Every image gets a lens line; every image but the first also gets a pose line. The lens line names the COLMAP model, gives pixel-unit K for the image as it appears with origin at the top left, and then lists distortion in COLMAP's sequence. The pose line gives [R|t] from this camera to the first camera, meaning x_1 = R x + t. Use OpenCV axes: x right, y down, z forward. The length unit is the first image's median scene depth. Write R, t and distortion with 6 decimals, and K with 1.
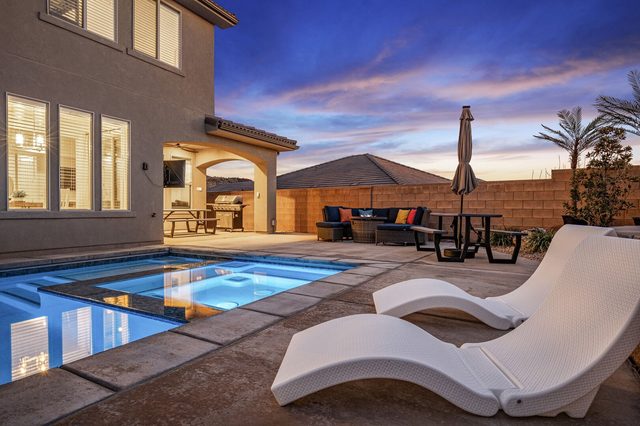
lens RADIAL K [[363.1, 0, 320.0], [0, 363.1, 213.0], [0, 0, 1]] dist [-0.003642, -0.000808]
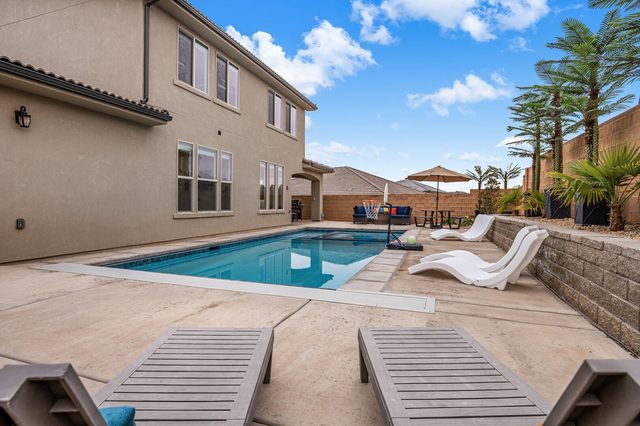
lens RADIAL K [[334.3, 0, 321.2], [0, 334.3, 203.6], [0, 0, 1]] dist [-0.004739, -0.000785]
pose [[0.986547, -0.002926, 0.163451, -0.604389], [0.004697, 0.999934, -0.010447, -0.018395], [-0.163410, 0.011074, 0.986496, -0.877378]]
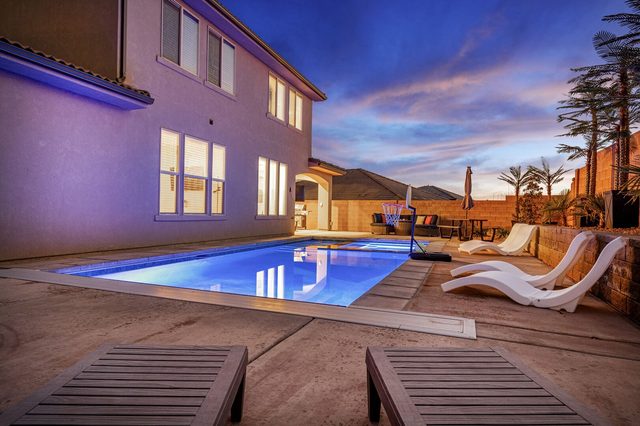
lens RADIAL K [[381.7, 0, 320.0], [0, 381.7, 213.0], [0, 0, 1]] dist [0.000216, 0.000203]
pose [[0.990097, 0.014025, 0.139682, -0.596959], [-0.012850, 0.999874, -0.009308, -0.001283], [-0.139795, 0.007421, 0.990153, -0.831475]]
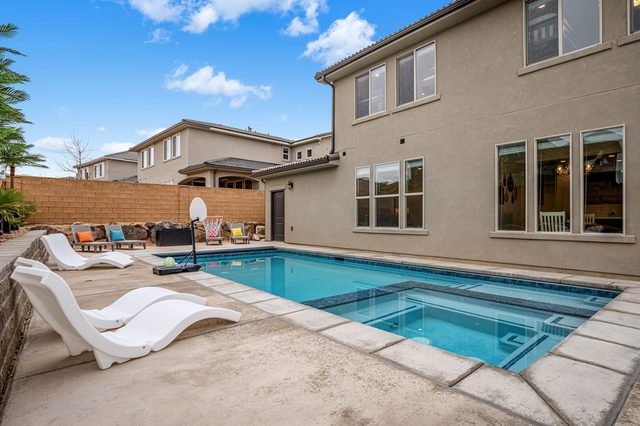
lens RADIAL K [[324.0, 0, 320.0], [0, 324.0, 213.0], [0, 0, 1]] dist [-0.001820, -0.000063]
pose [[-0.342698, -0.024264, -0.939132, 0.363880], [-0.008764, 0.999705, -0.022631, -0.028629], [0.939405, 0.000475, -0.342810, 0.560332]]
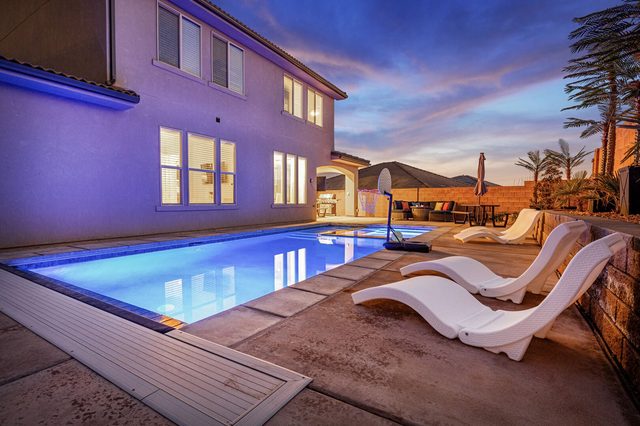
lens RADIAL K [[309.8, 0, 320.0], [0, 309.8, 213.0], [0, 0, 1]] dist [-0.031519, 0.009926]
pose [[0.999357, -0.001741, -0.035820, -0.376048], [0.002751, 0.999600, 0.028157, -0.002578], [0.035757, -0.028238, 0.998961, -0.648799]]
